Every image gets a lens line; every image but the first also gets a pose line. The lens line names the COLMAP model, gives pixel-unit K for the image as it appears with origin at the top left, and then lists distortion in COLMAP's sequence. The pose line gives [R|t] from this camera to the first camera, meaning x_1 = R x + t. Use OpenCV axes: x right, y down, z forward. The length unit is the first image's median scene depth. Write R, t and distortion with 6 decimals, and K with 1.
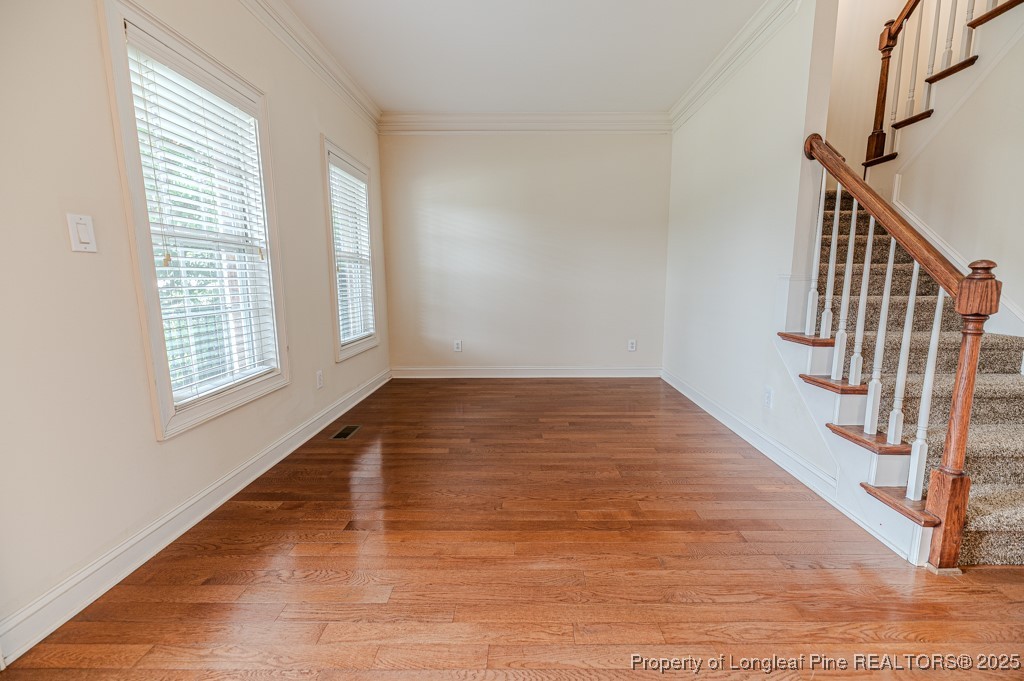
lens RADIAL K [[420.9, 0, 517.5], [0, 420.9, 341.1], [0, 0, 1]] dist [-0.000240, 0.000015]
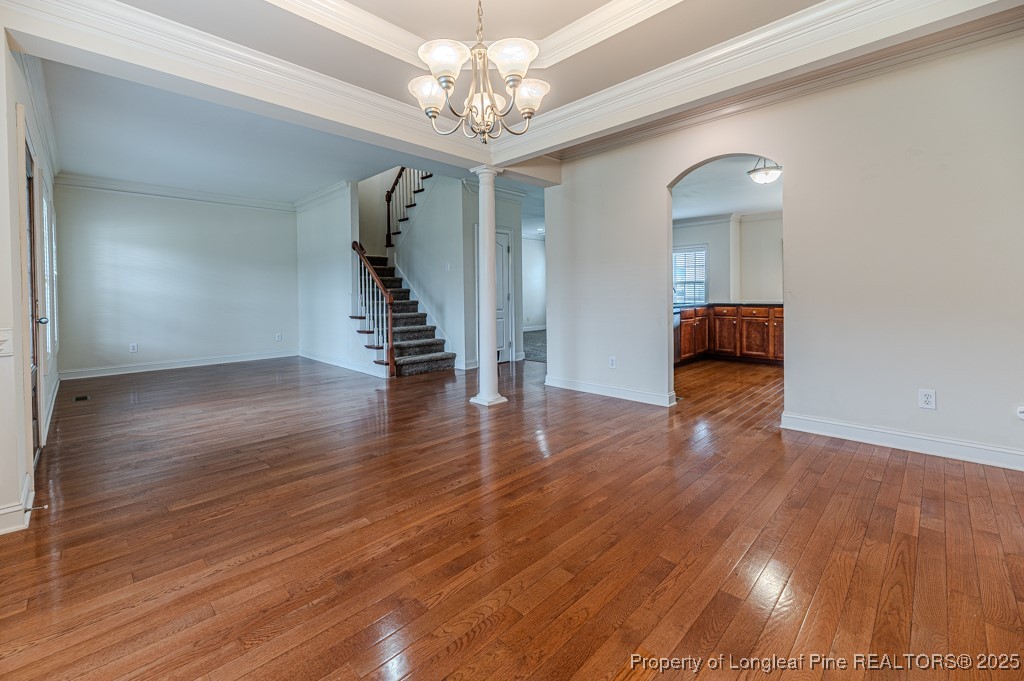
lens RADIAL K [[426.9, 0, 510.2], [0, 426.9, 299.2], [0, 0, 1]] dist [0.000334, 0.000050]
pose [[0.690687, -0.014378, 0.723011, -0.414693], [0.114733, 0.989317, -0.089930, 0.163901], [-0.713994, 0.145067, 0.684958, -1.079513]]
